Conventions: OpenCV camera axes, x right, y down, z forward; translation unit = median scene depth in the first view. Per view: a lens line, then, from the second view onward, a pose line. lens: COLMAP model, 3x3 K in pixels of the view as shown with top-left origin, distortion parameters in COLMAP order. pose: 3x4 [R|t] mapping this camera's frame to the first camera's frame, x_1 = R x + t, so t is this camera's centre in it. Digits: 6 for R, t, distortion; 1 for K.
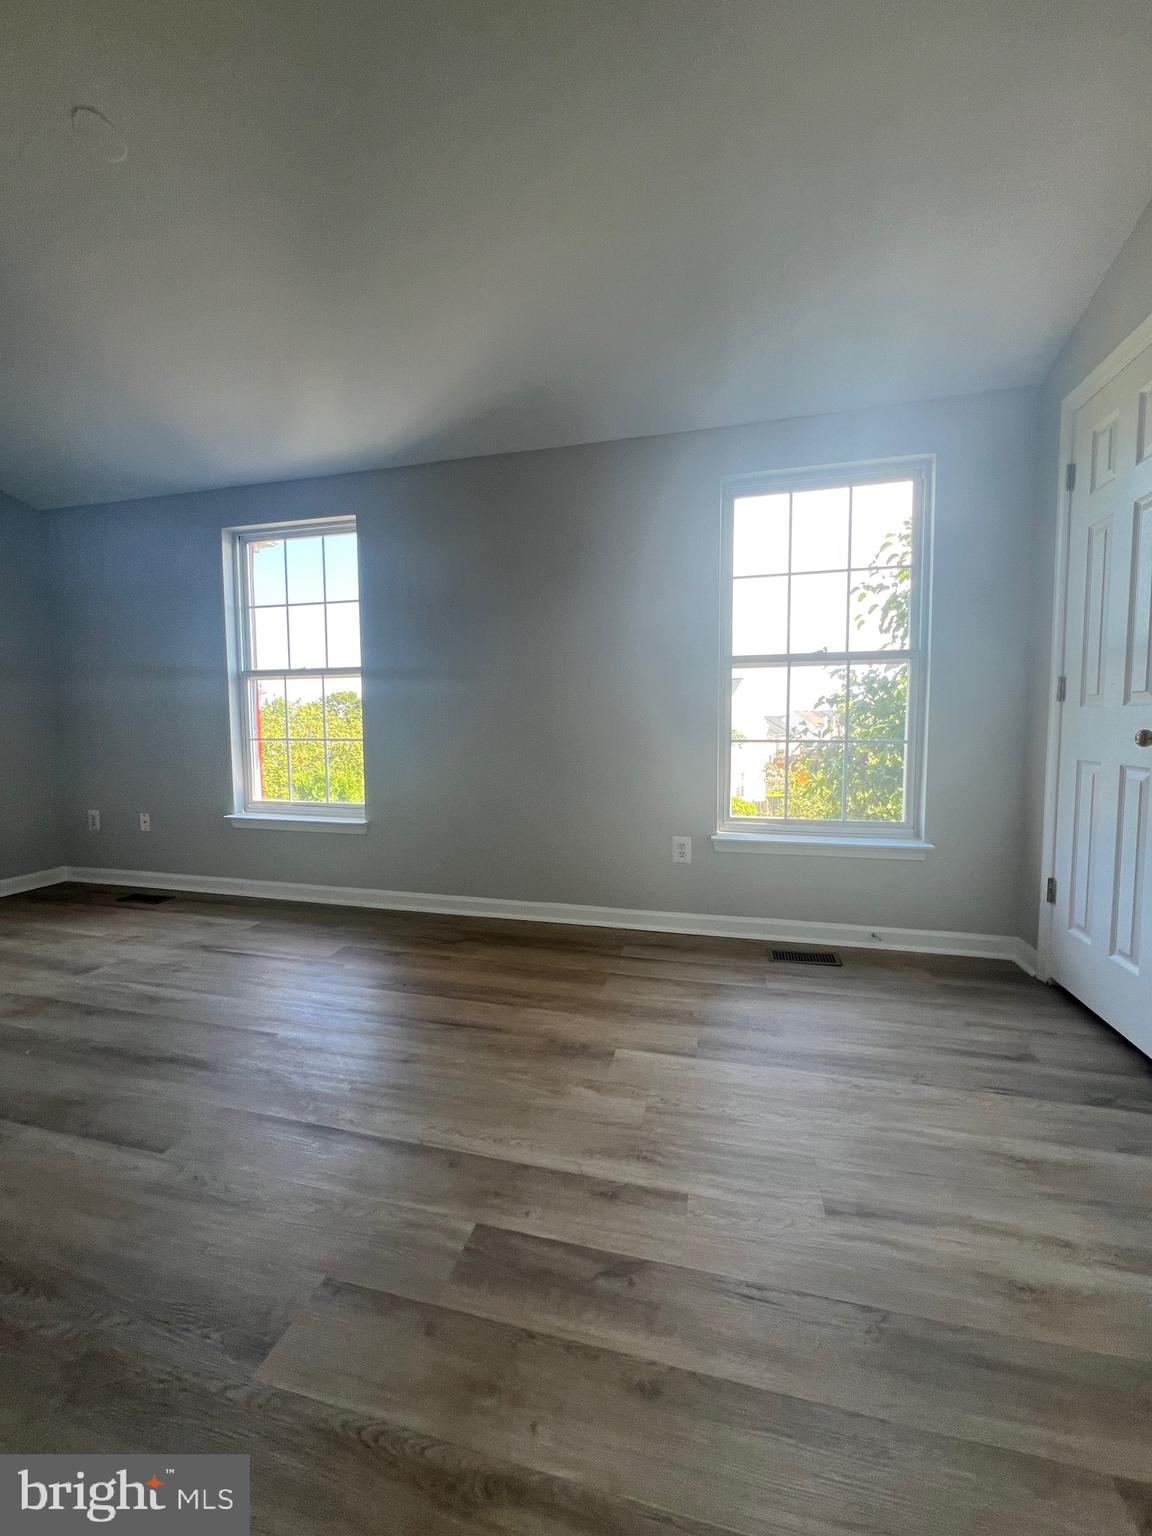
lens RADIAL K [[612.4, 0, 573.6], [0, 612.4, 768.0], [0, 0, 1]] dist [-0.001255, 0.000054]
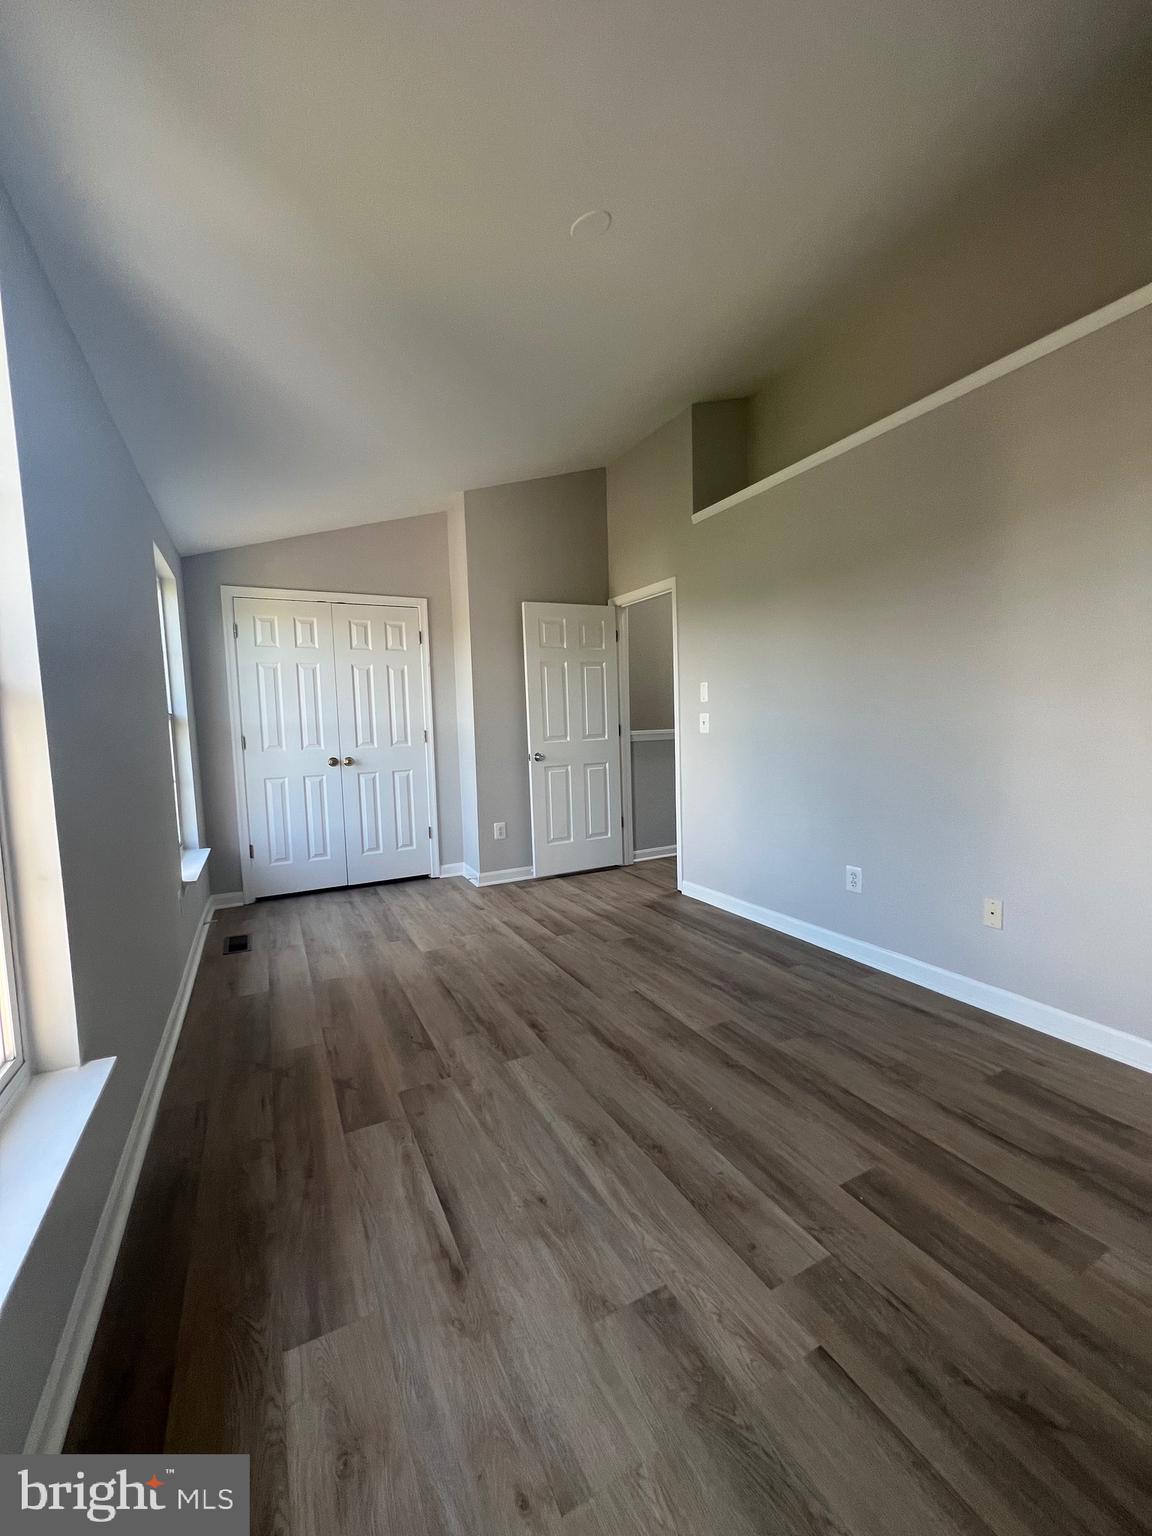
lens RADIAL K [[612.4, 0, 573.6], [0, 612.4, 768.0], [0, 0, 1]] dist [-0.001255, 0.000054]
pose [[-0.665757, -0.028866, 0.745610, -1.861975], [0.092747, 0.988301, 0.121076, -0.273252], [-0.740382, 0.149760, -0.655291, 2.196451]]
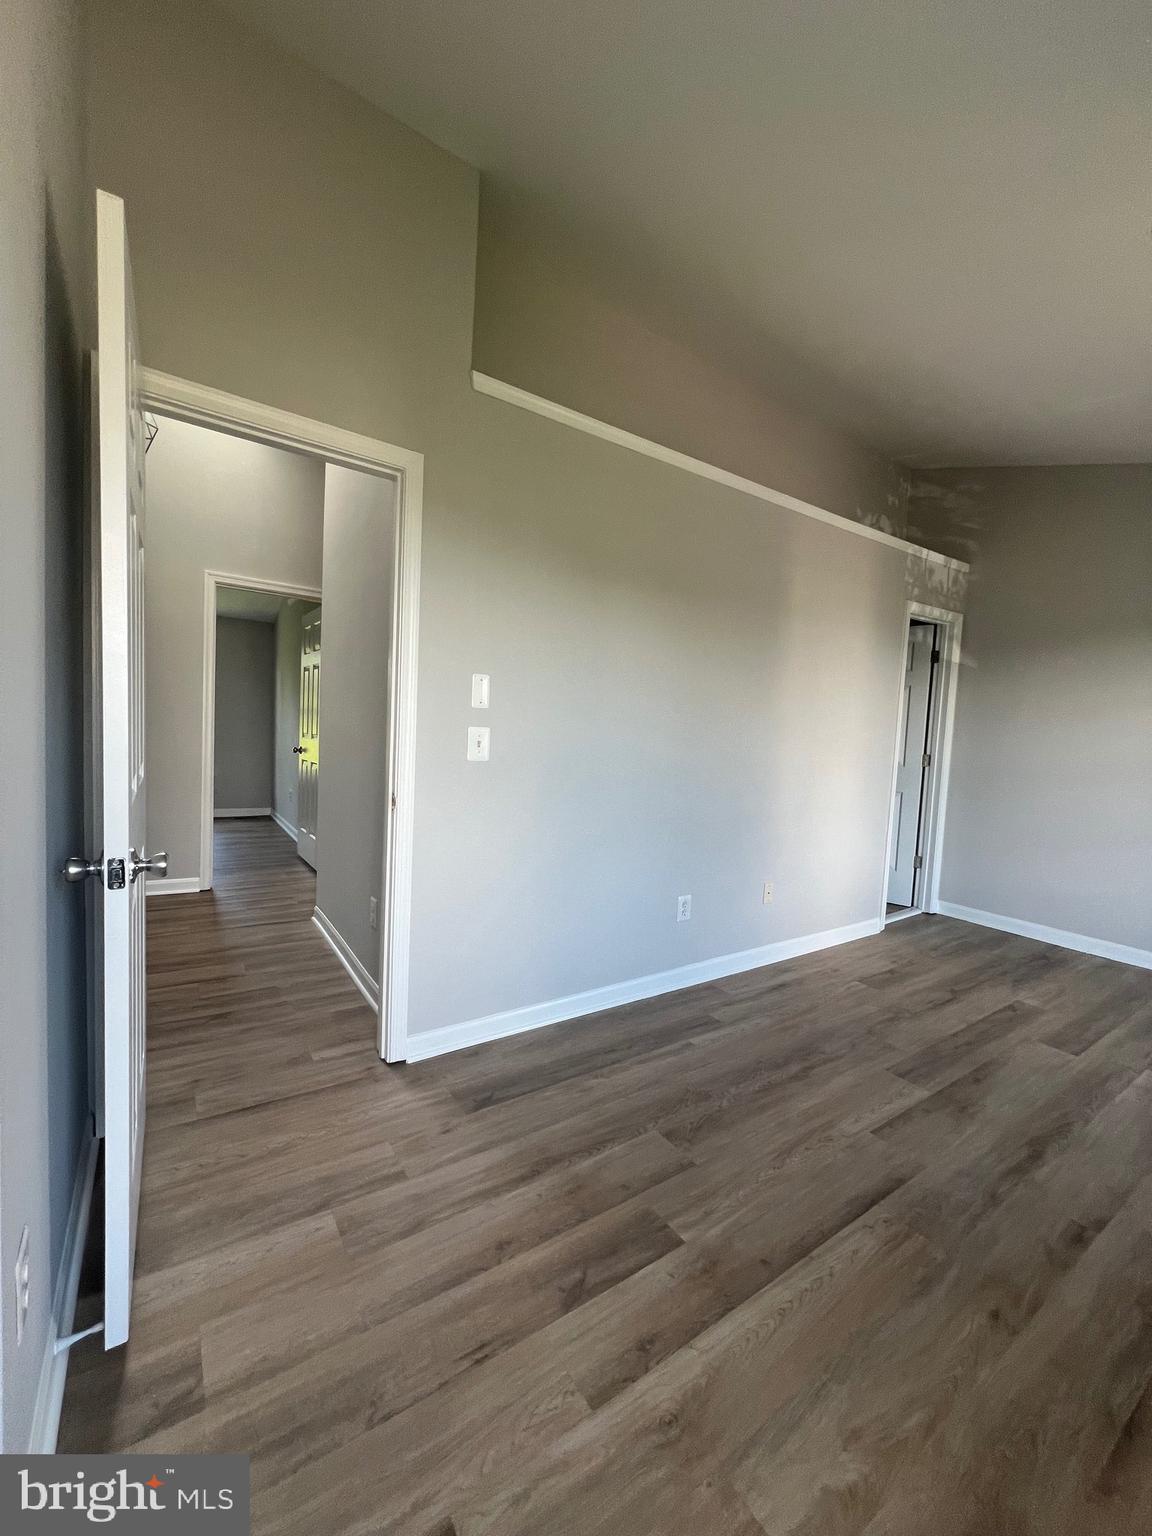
lens RADIAL K [[612.4, 0, 573.6], [0, 612.4, 768.0], [0, 0, 1]] dist [-0.001255, 0.000054]
pose [[-0.656239, 0.024470, -0.754156, 0.720834], [-0.101767, 0.987472, 0.120594, -0.244295], [0.747659, 0.155887, -0.645528, 1.221134]]
